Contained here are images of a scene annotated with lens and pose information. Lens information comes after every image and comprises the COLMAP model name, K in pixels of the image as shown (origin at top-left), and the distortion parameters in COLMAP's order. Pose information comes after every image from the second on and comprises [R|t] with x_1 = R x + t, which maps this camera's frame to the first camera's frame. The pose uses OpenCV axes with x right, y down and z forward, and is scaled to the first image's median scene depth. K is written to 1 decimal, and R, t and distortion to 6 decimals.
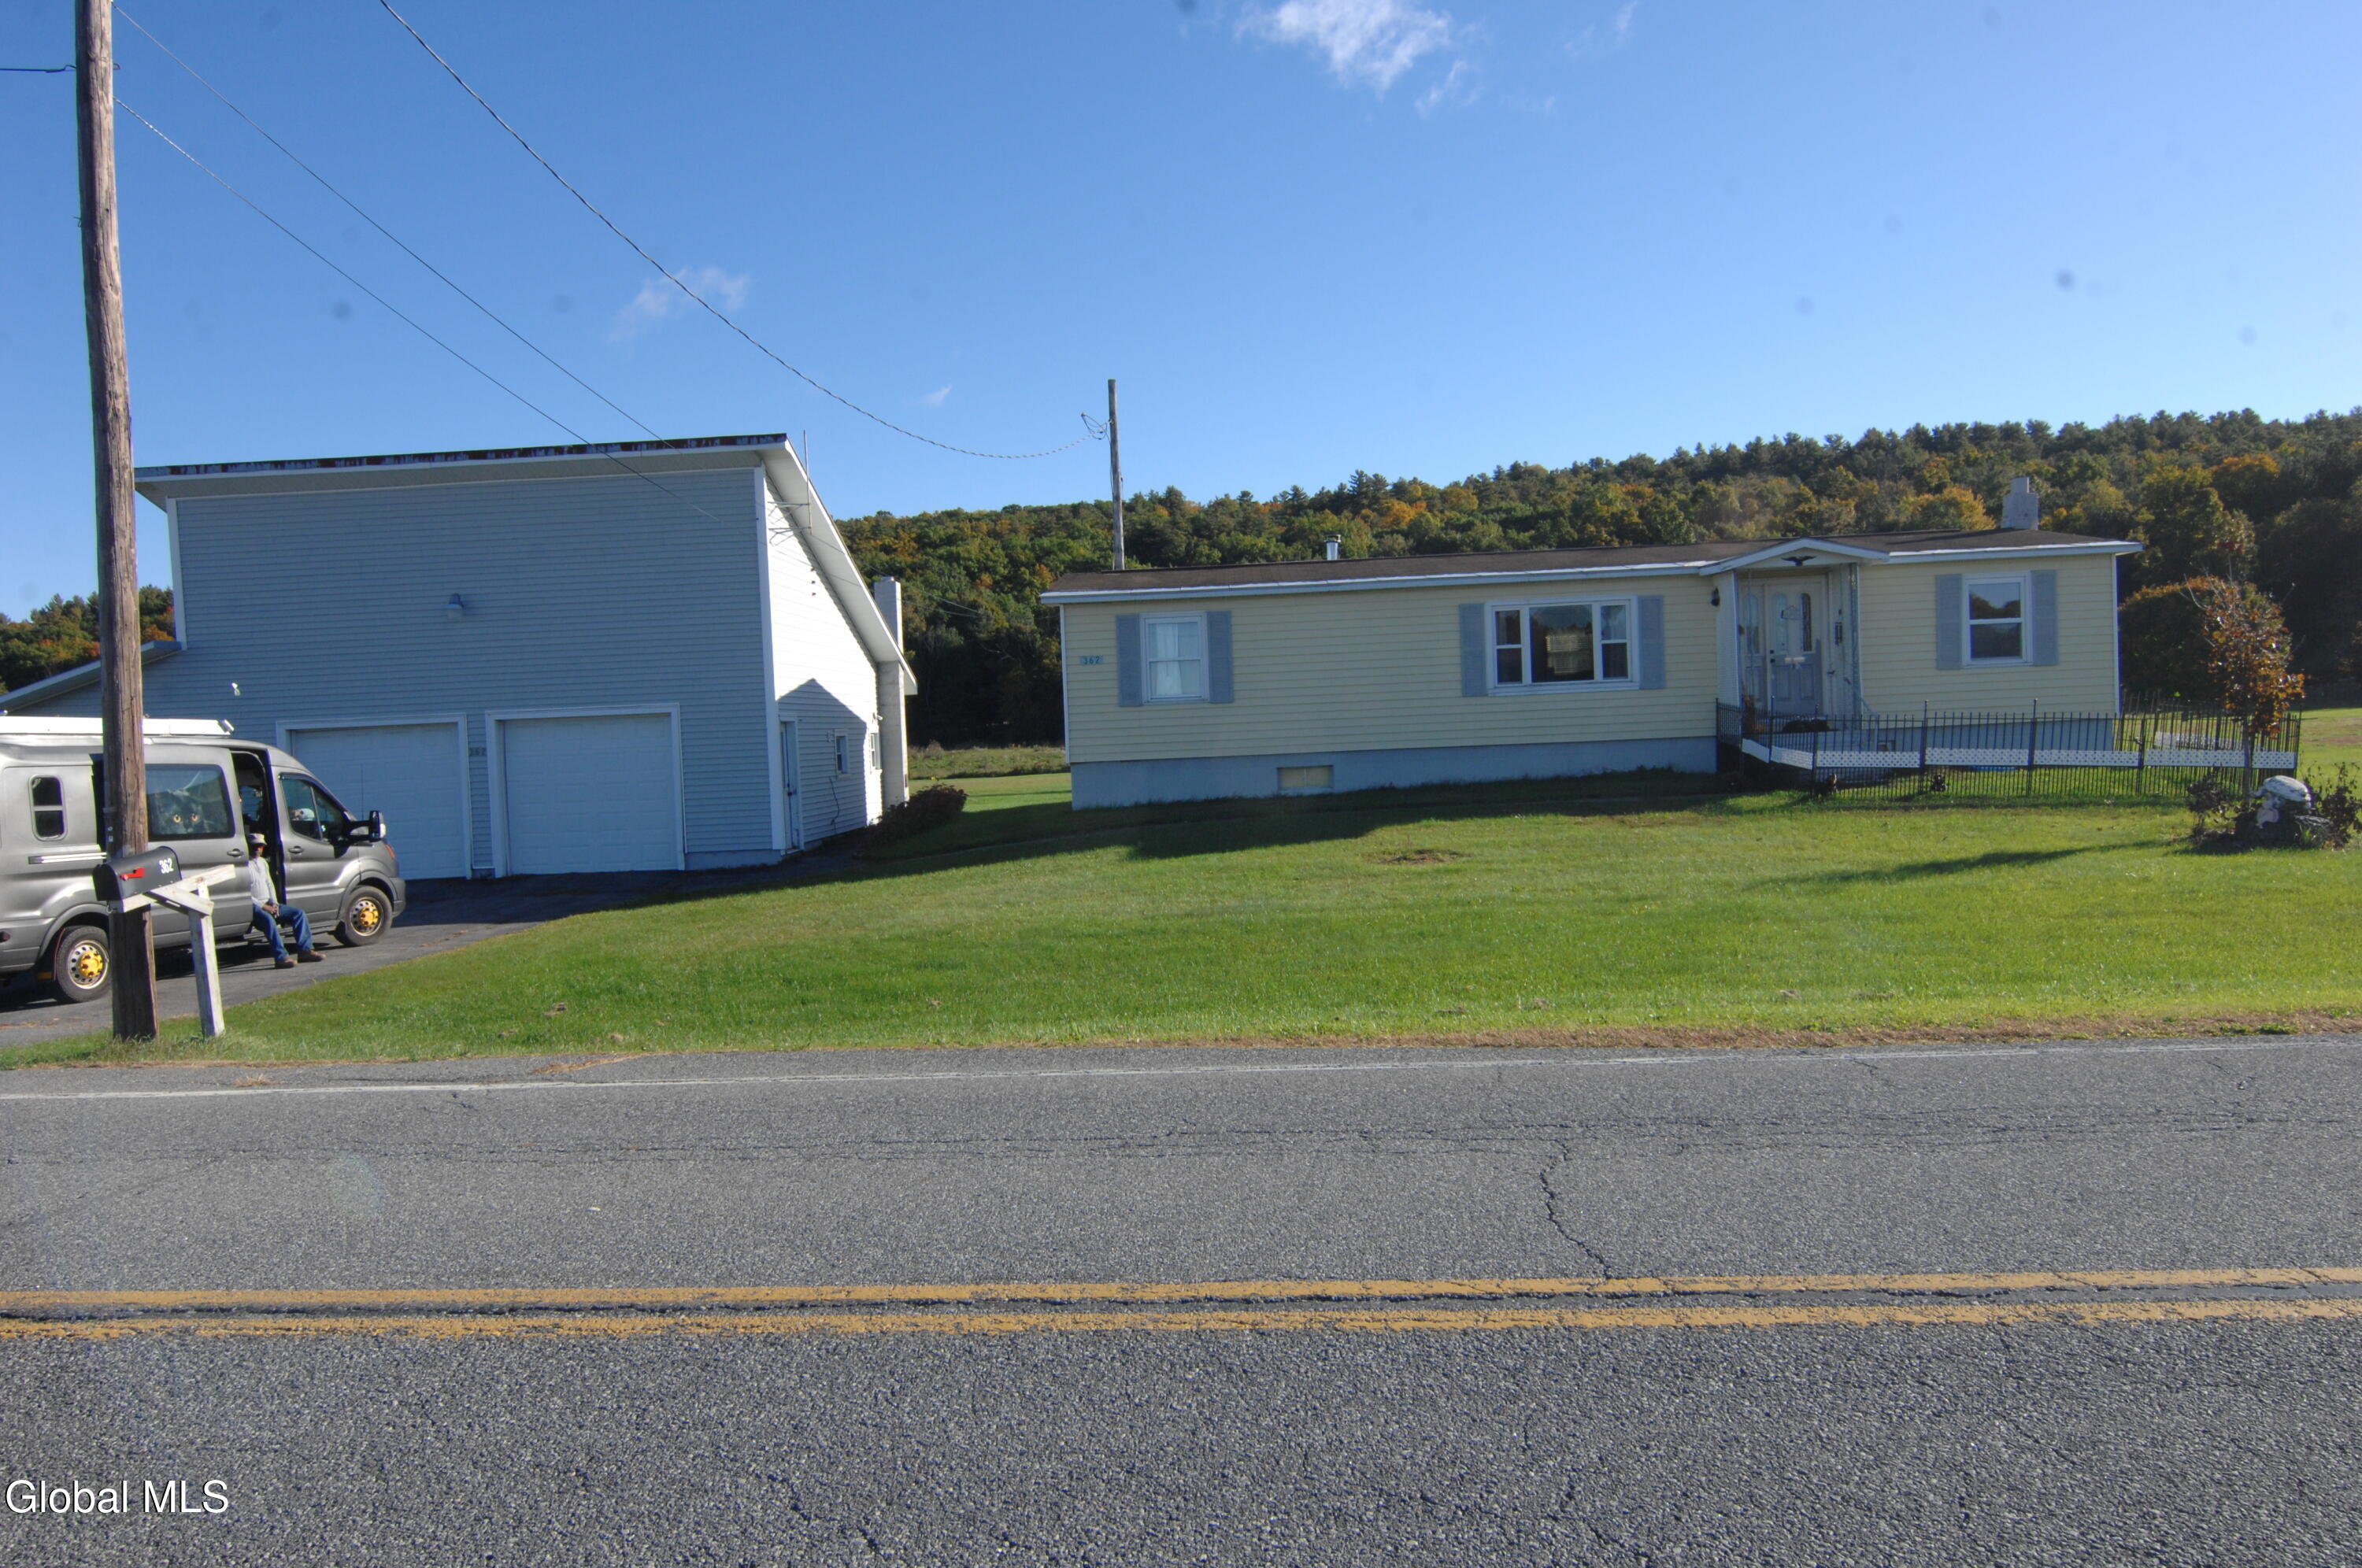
lens RADIAL K [[1575.7, 0, 1163.6], [0, 1575.7, 765.9], [0, 0, 1]] dist [-0.007711, -0.012521]
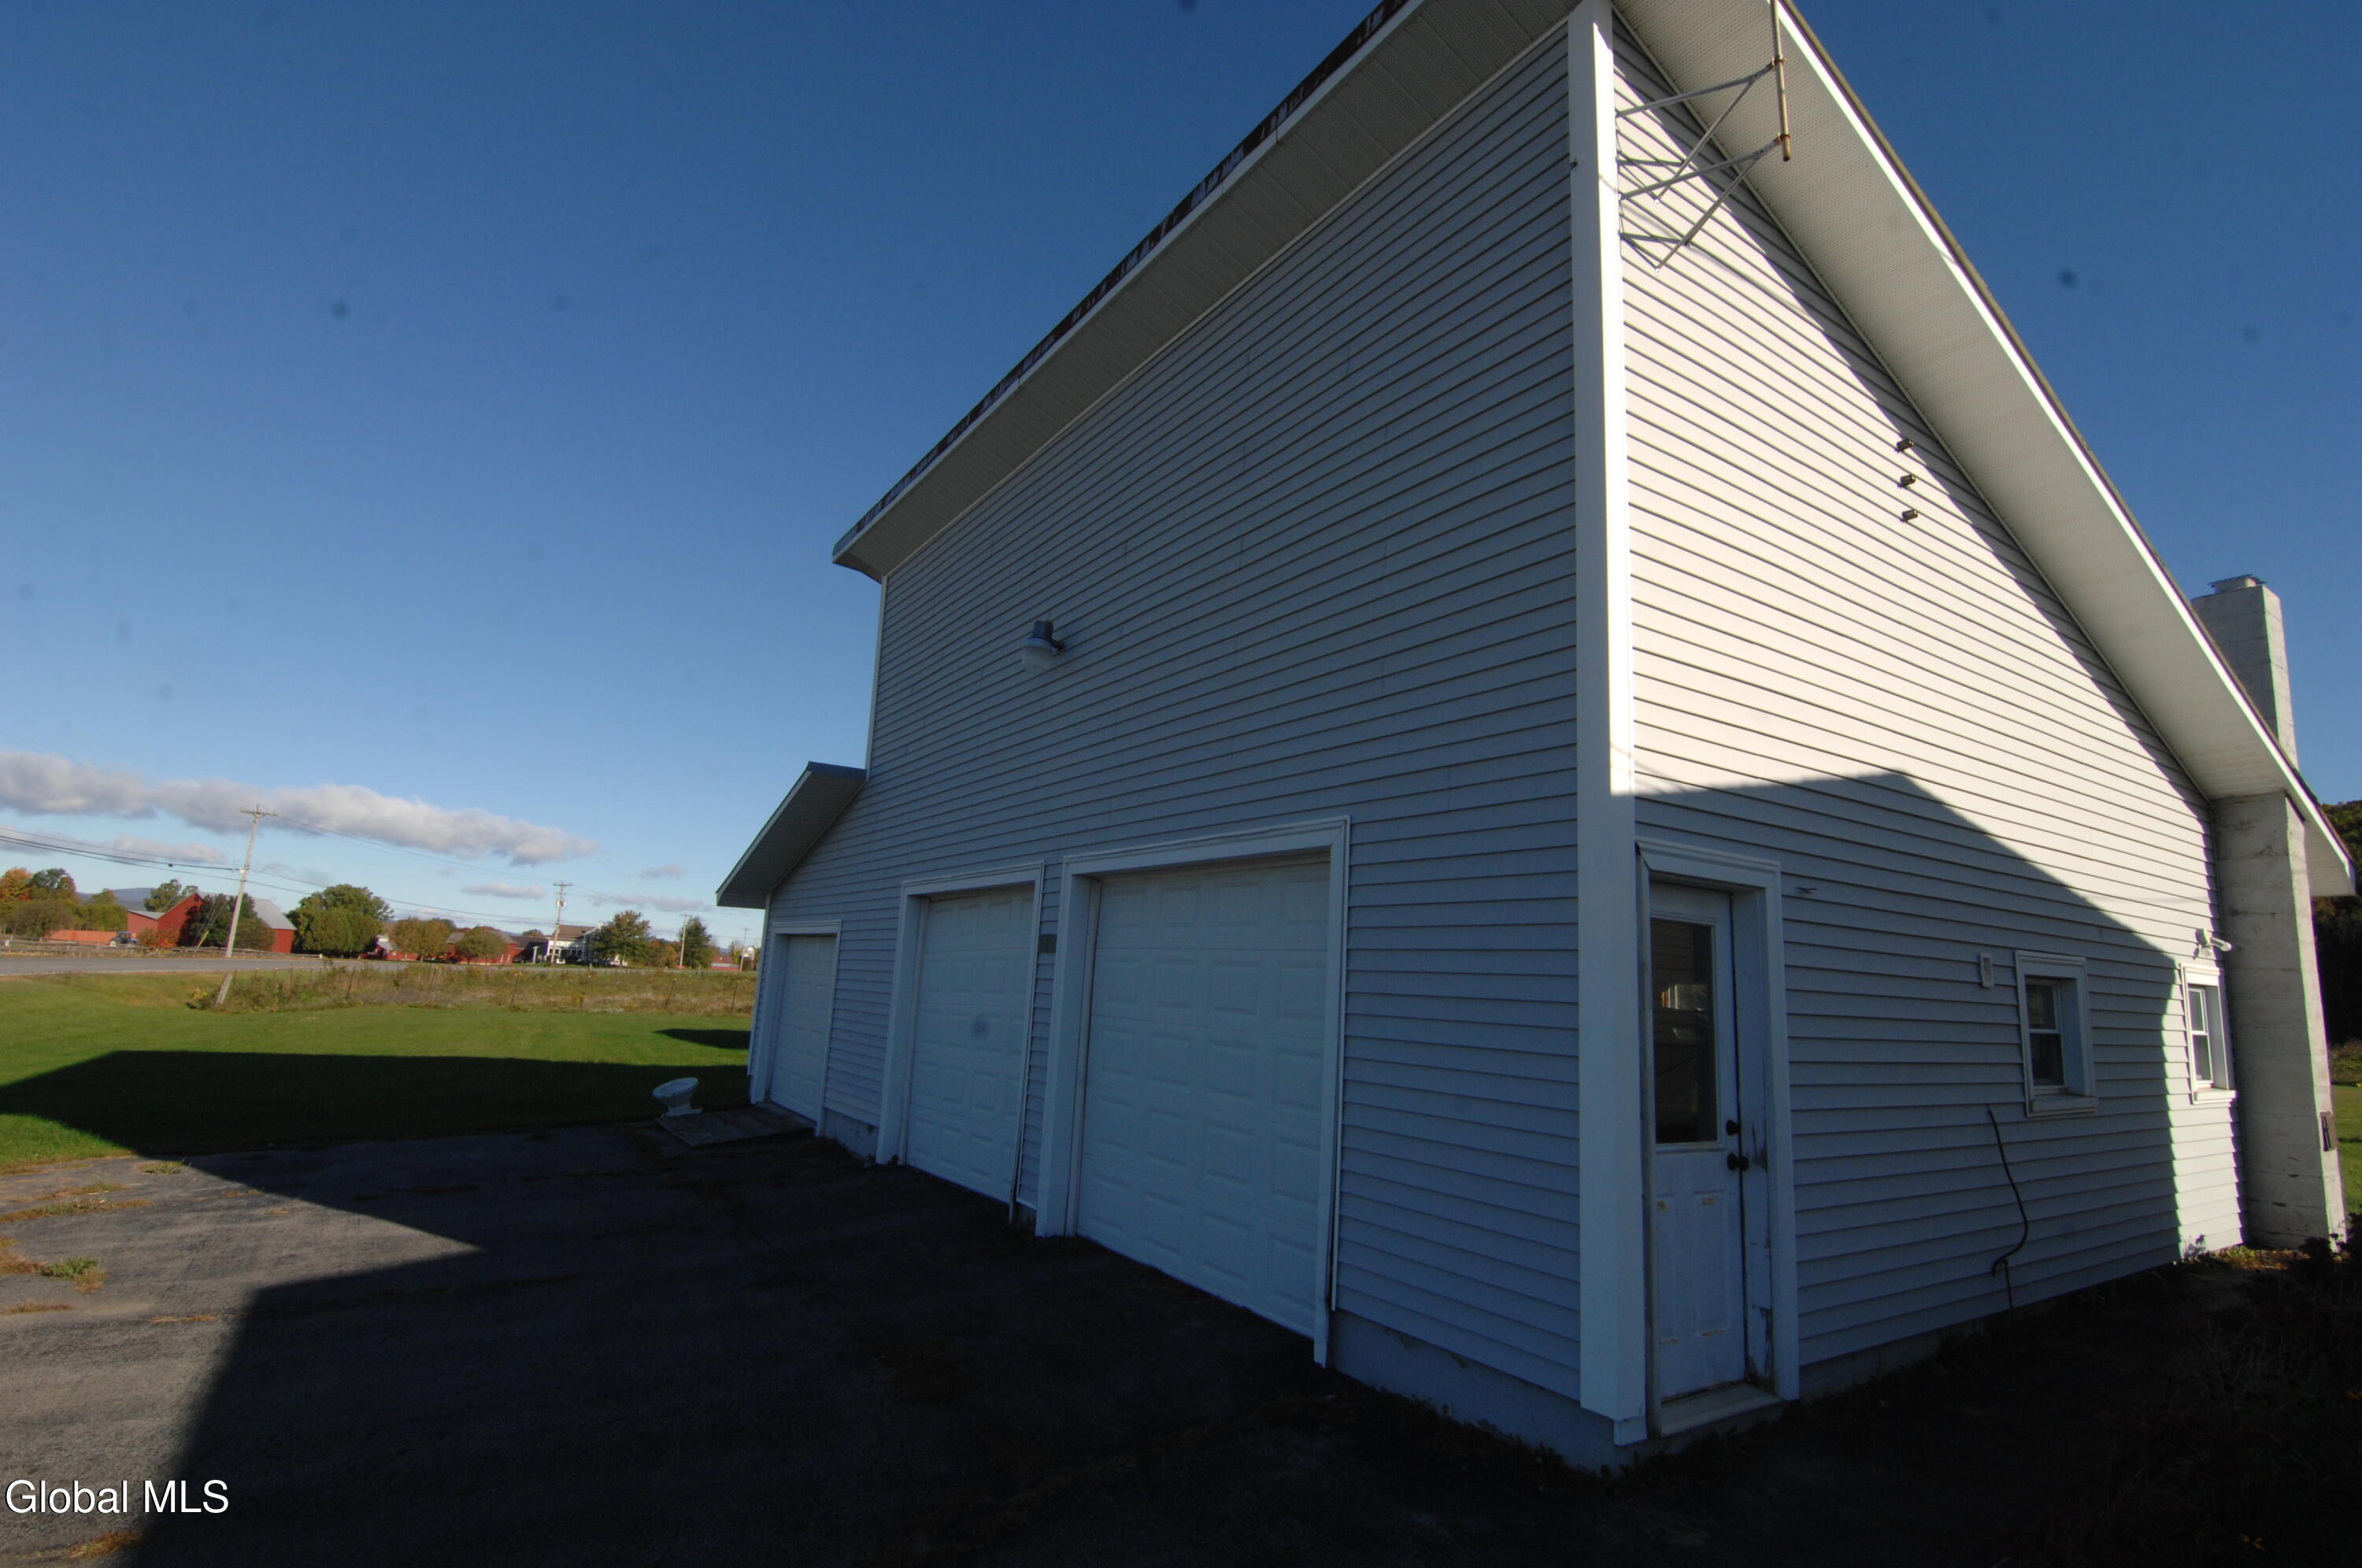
lens RADIAL K [[1136.9, 0, 1181.0], [0, 1136.9, 787.1], [0, 0, 1]] dist [-0.006020, -0.010301]
pose [[0.581178, -0.070253, -0.810739, -0.128571], [-0.090979, 0.984412, -0.150521, -0.007004], [0.808675, 0.161240, 0.565727, 0.780995]]
